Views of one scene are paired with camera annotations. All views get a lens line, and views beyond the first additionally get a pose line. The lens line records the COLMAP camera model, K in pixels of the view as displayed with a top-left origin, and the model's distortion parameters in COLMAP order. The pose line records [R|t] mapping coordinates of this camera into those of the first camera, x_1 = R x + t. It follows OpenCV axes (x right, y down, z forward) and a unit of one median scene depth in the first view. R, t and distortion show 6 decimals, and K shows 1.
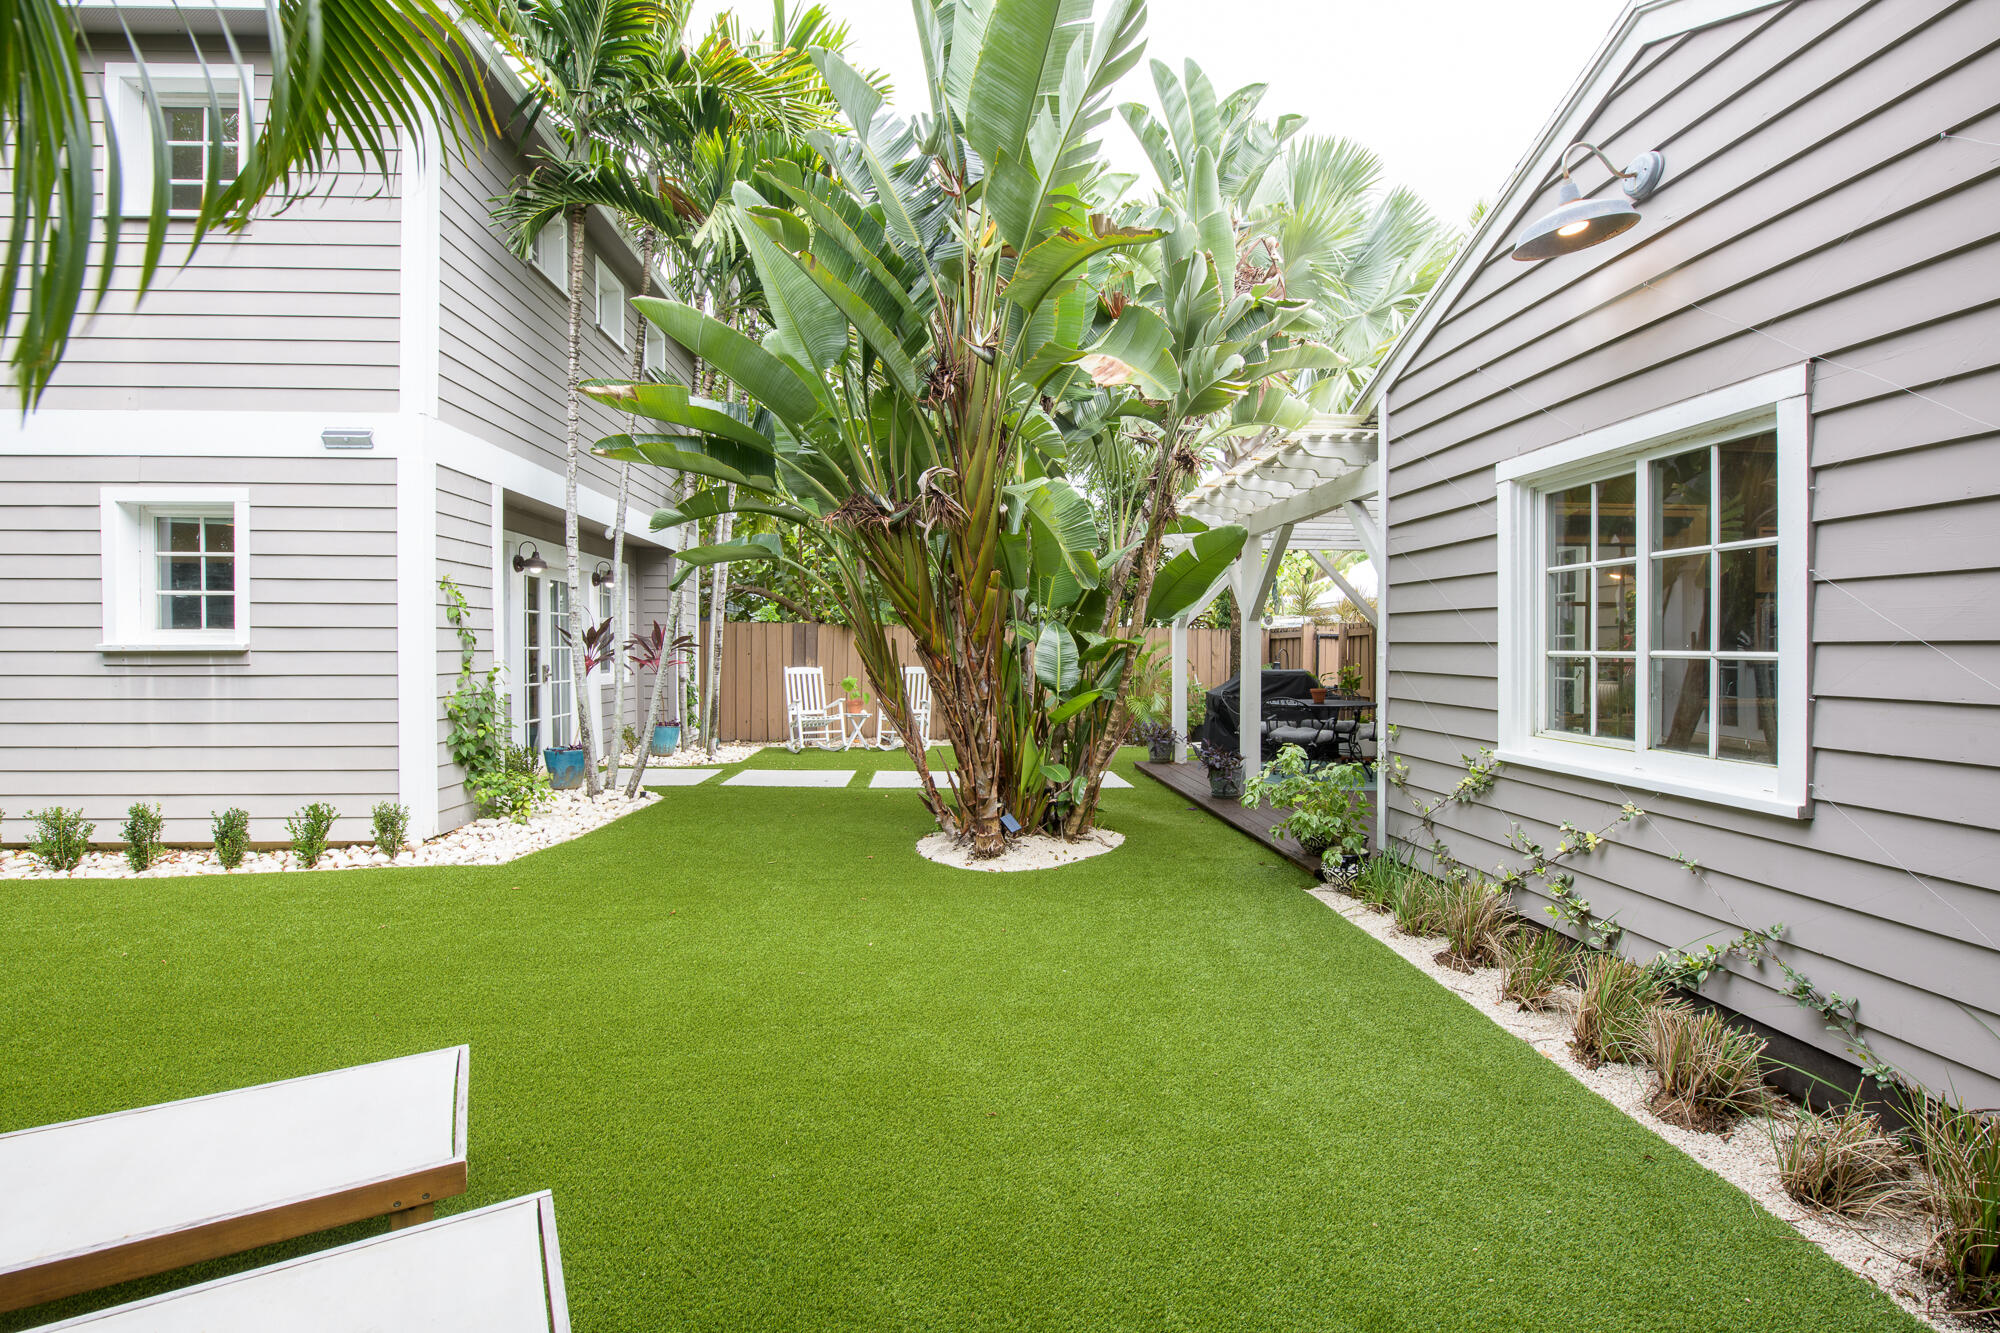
lens RADIAL K [[868.3, 0, 1000.0], [0, 868.3, 666.5], [0, 0, 1]] dist [-0.000164, -0.000058]
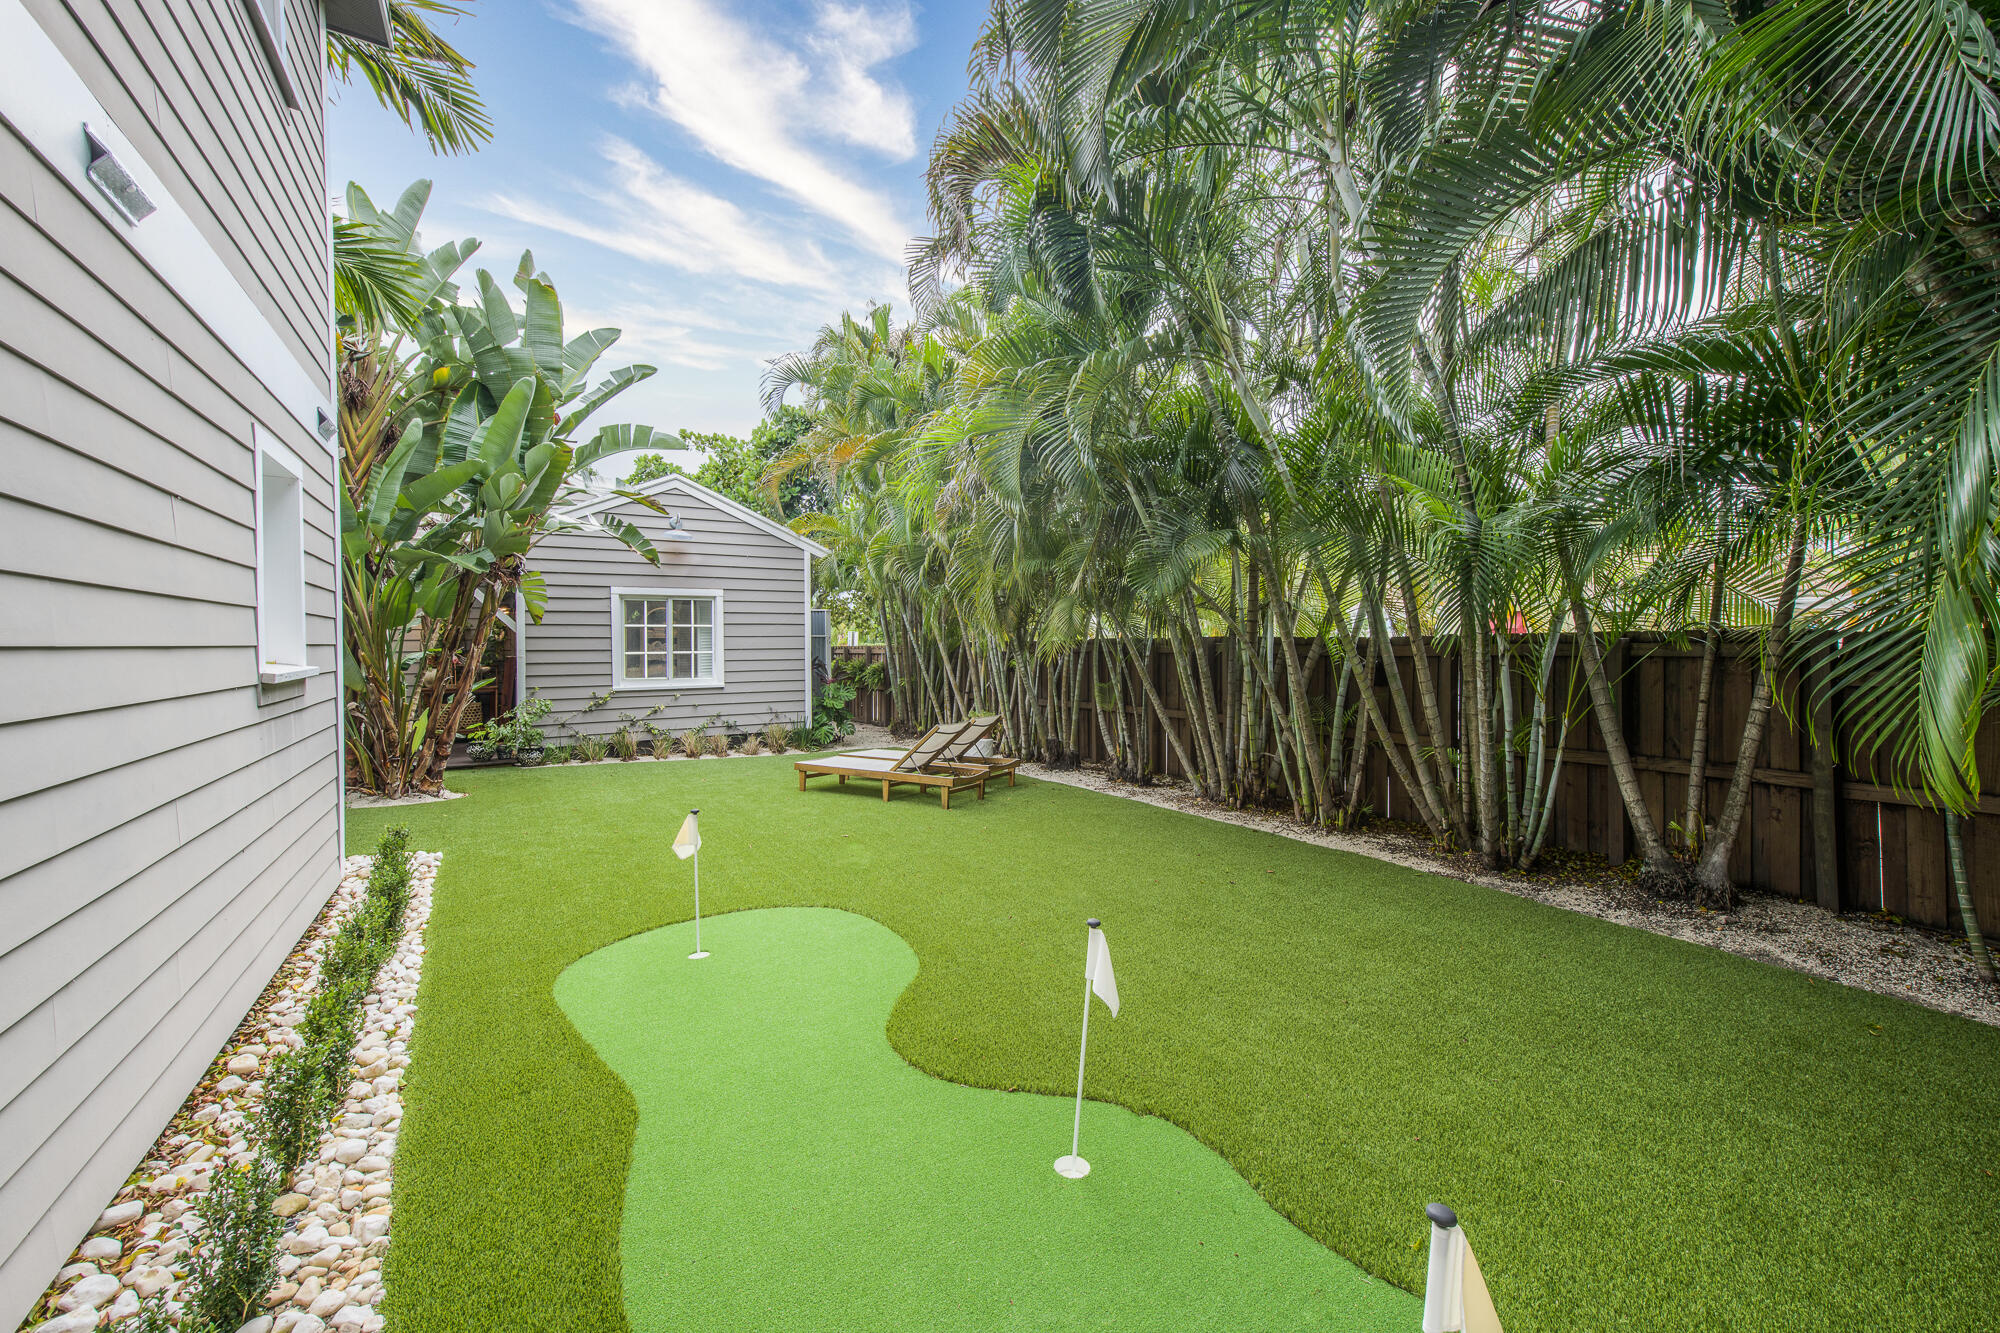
lens RADIAL K [[879.7, 0, 1013.5], [0, 879.7, 672.5], [0, 0, 1]] dist [-0.008196, -0.000223]
pose [[-0.434449, -0.032524, 0.900109, -1.912242], [0.031911, 0.998165, 0.051470, -0.044195], [-0.900131, 0.051084, -0.432613, 0.787913]]
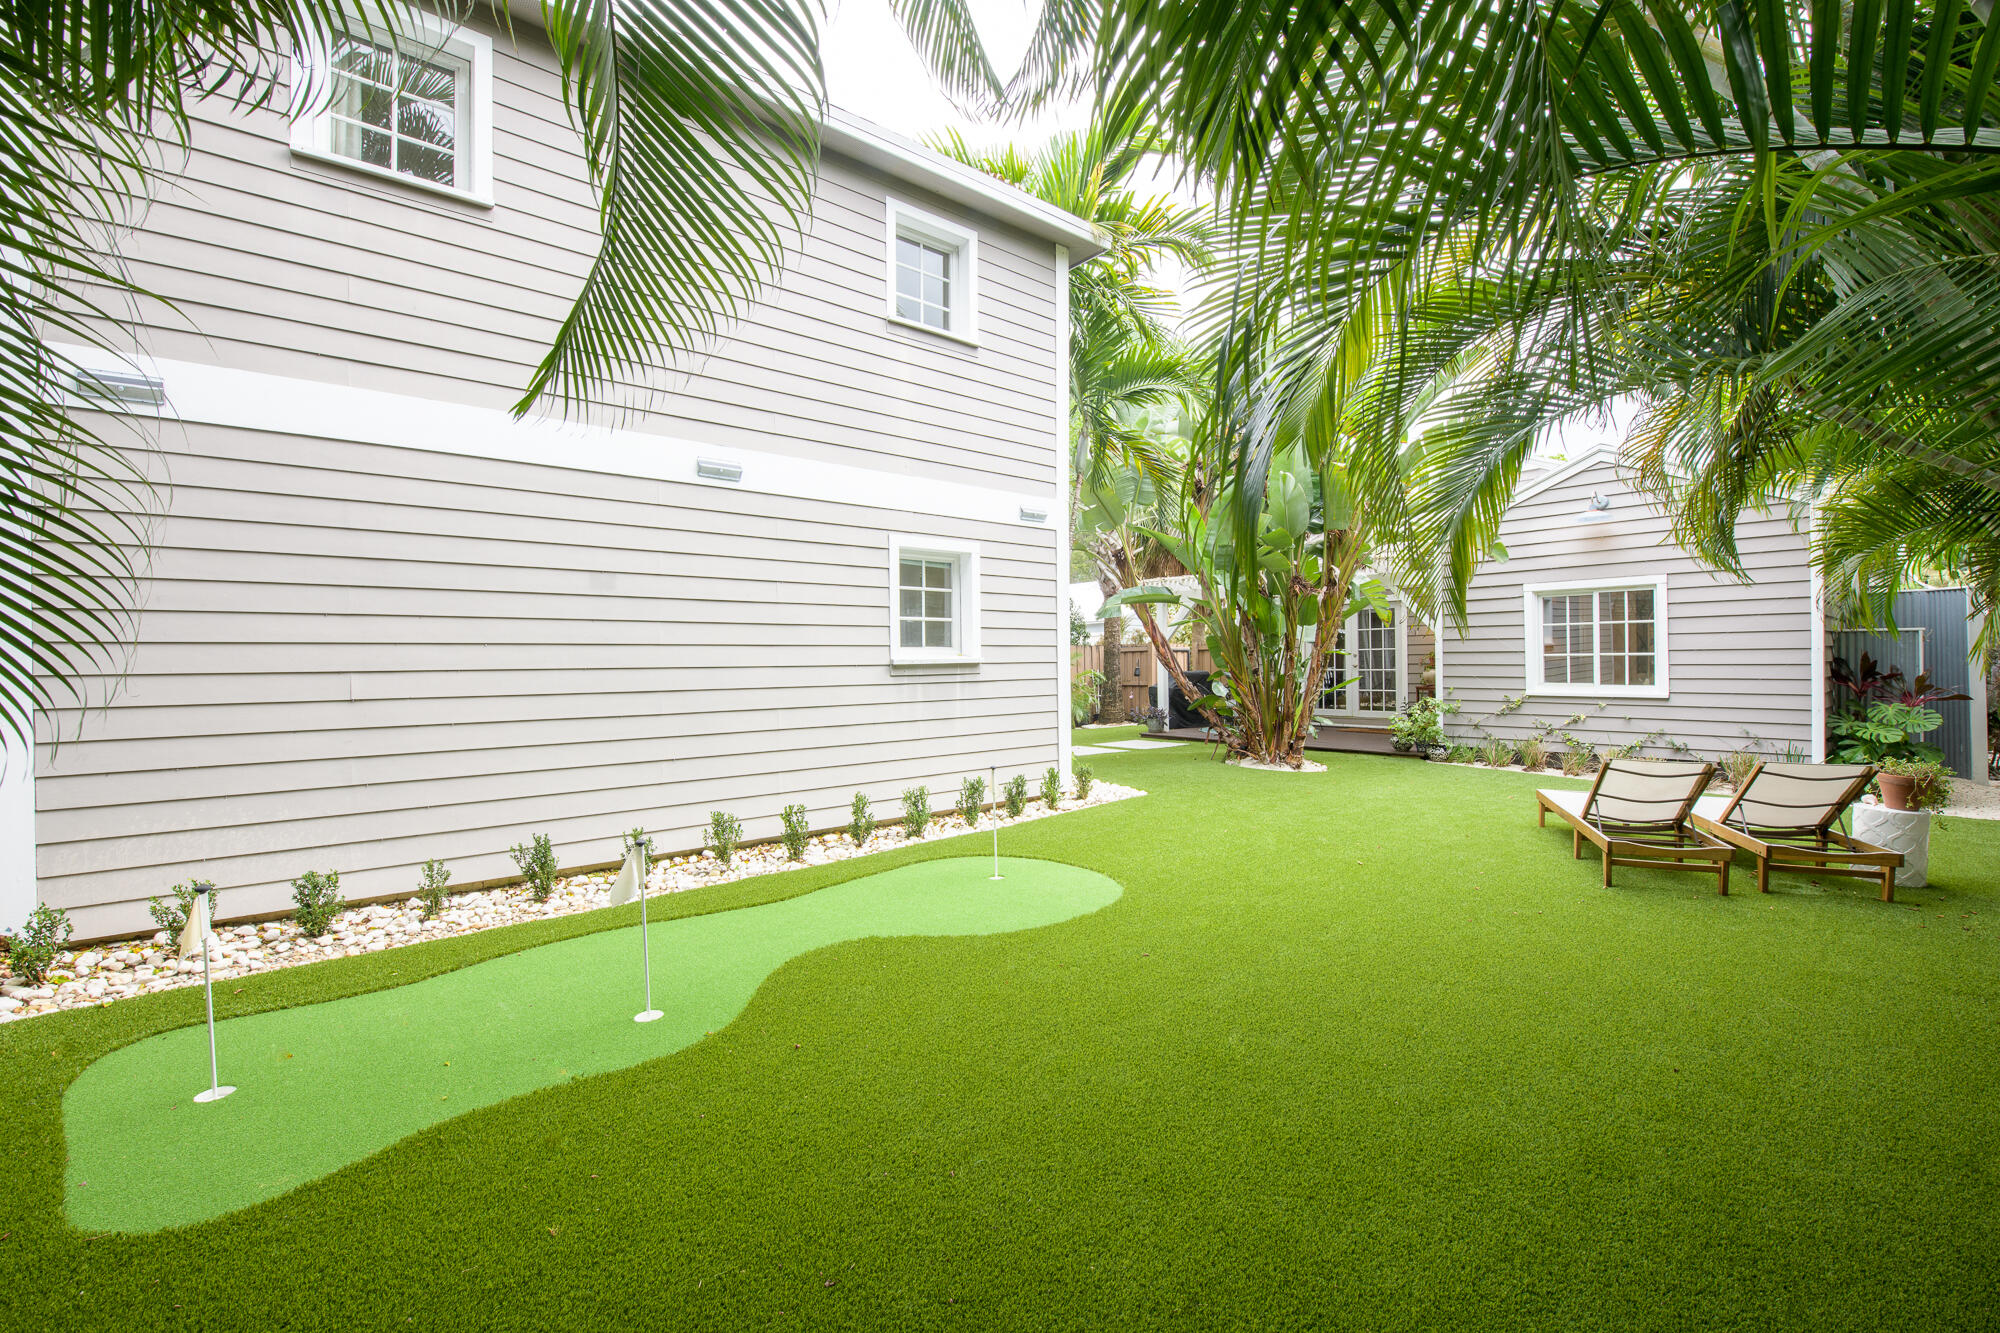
lens RADIAL K [[861.5, 0, 1017.9], [0, 861.5, 637.0], [0, 0, 1]] dist [-0.003077, 0.000169]
pose [[0.791779, 0.005353, 0.610785, -1.686346], [0.026381, 0.998729, -0.042951, 0.000774], [-0.610238, 0.050120, 0.790631, -0.104738]]
